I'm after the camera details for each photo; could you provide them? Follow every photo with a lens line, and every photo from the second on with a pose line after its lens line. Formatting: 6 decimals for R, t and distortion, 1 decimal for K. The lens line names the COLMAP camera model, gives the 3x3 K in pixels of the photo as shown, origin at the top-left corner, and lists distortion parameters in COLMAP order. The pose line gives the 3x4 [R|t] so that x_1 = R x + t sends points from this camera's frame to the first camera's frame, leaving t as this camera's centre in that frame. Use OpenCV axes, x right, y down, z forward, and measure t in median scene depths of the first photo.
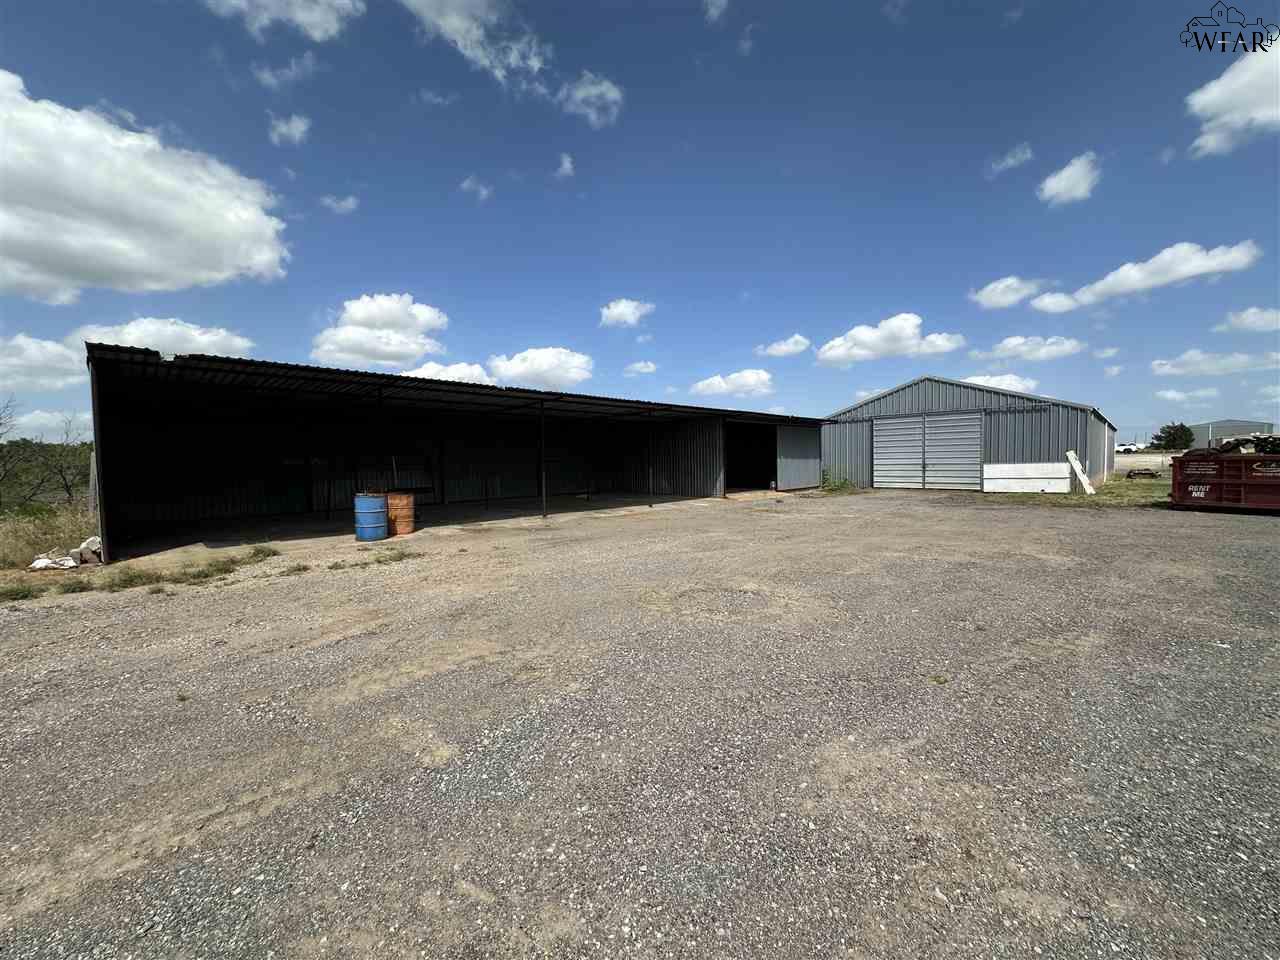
lens RADIAL K [[518.7, 0, 645.3], [0, 518.7, 463.1], [0, 0, 1]] dist [-0.012304, 0.007005]
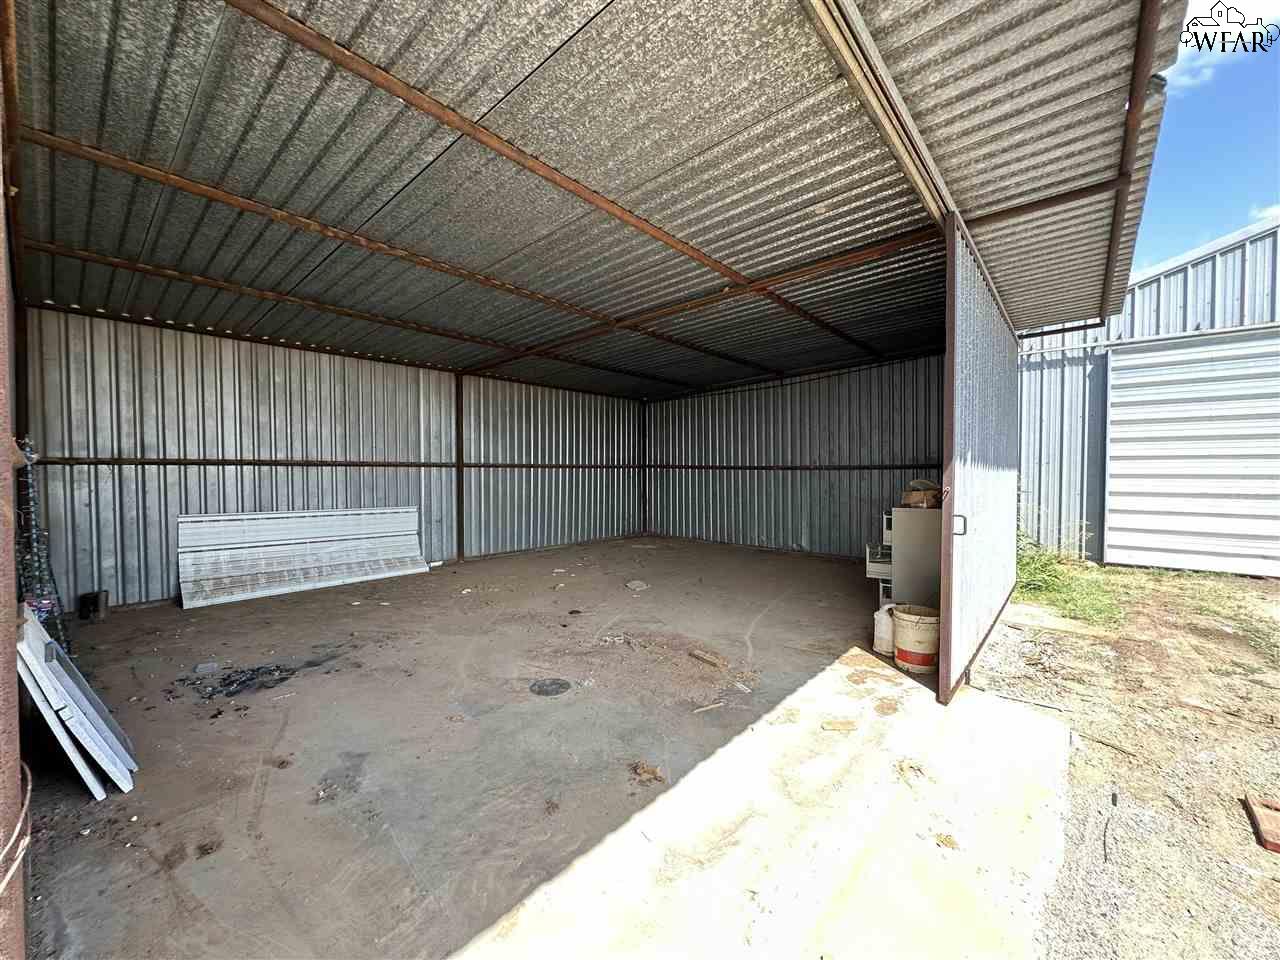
lens RADIAL K [[511.7, 0, 643.5], [0, 511.7, 482.9], [0, 0, 1]] dist [-0.002592, 0.000249]
pose [[0.997204, 0.021053, 0.071698, 0.228095], [-0.022663, 0.999507, 0.021708, -0.006813], [-0.071206, -0.023272, 0.997190, 1.254271]]
